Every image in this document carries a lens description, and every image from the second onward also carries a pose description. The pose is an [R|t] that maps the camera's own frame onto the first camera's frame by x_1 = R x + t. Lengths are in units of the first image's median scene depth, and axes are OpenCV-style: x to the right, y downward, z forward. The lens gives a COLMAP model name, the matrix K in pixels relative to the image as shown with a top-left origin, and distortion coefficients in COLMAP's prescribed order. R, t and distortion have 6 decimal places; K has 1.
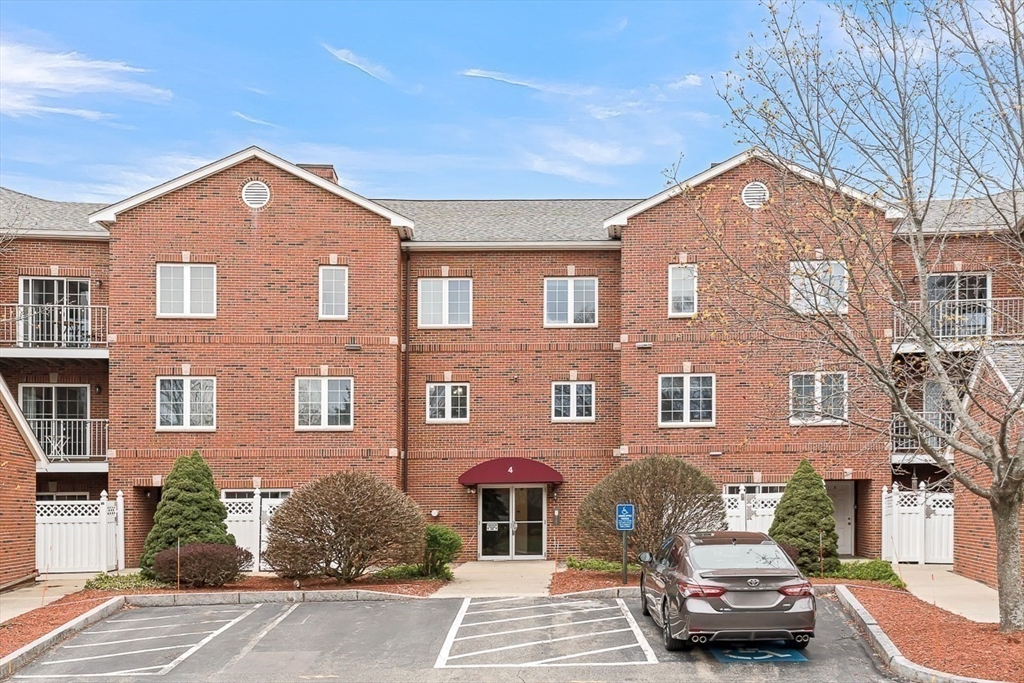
lens RADIAL K [[958.3, 0, 512.3], [0, 958.3, 340.8], [0, 0, 1]] dist [0.020728, 0.000000]
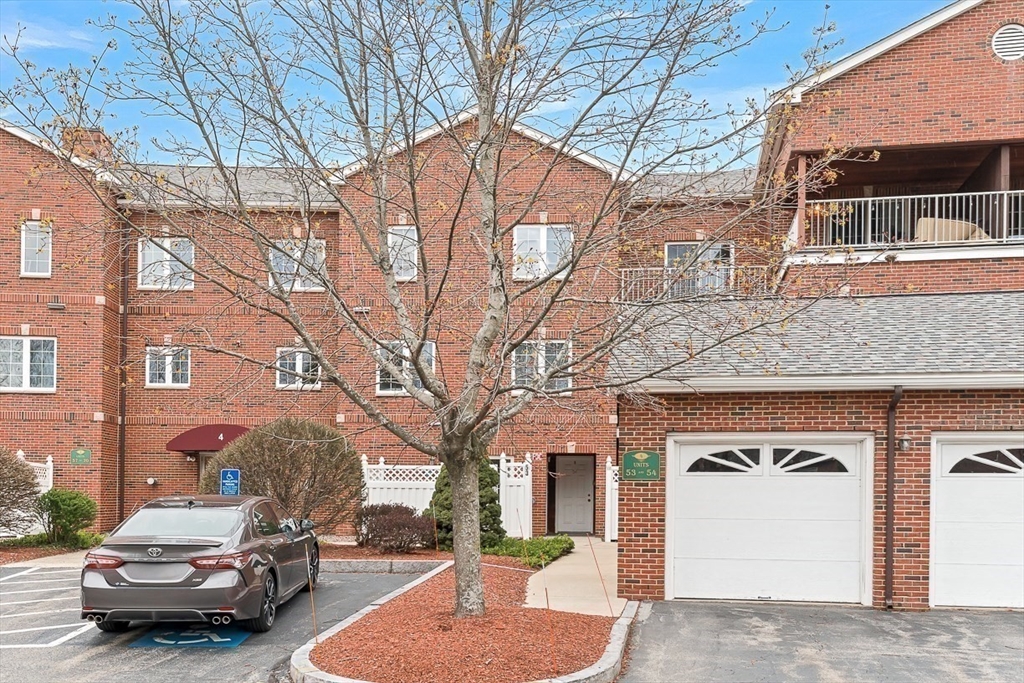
lens RADIAL K [[867.8, 0, 511.7], [0, 867.8, 342.0], [0, 0, 1]] dist [0.011699, 0.010005]
pose [[0.999589, 0.017528, -0.022675, 0.312005], [-0.017529, 0.999846, 0.000140, 0.034492], [0.022674, 0.000257, 0.999743, 0.136425]]
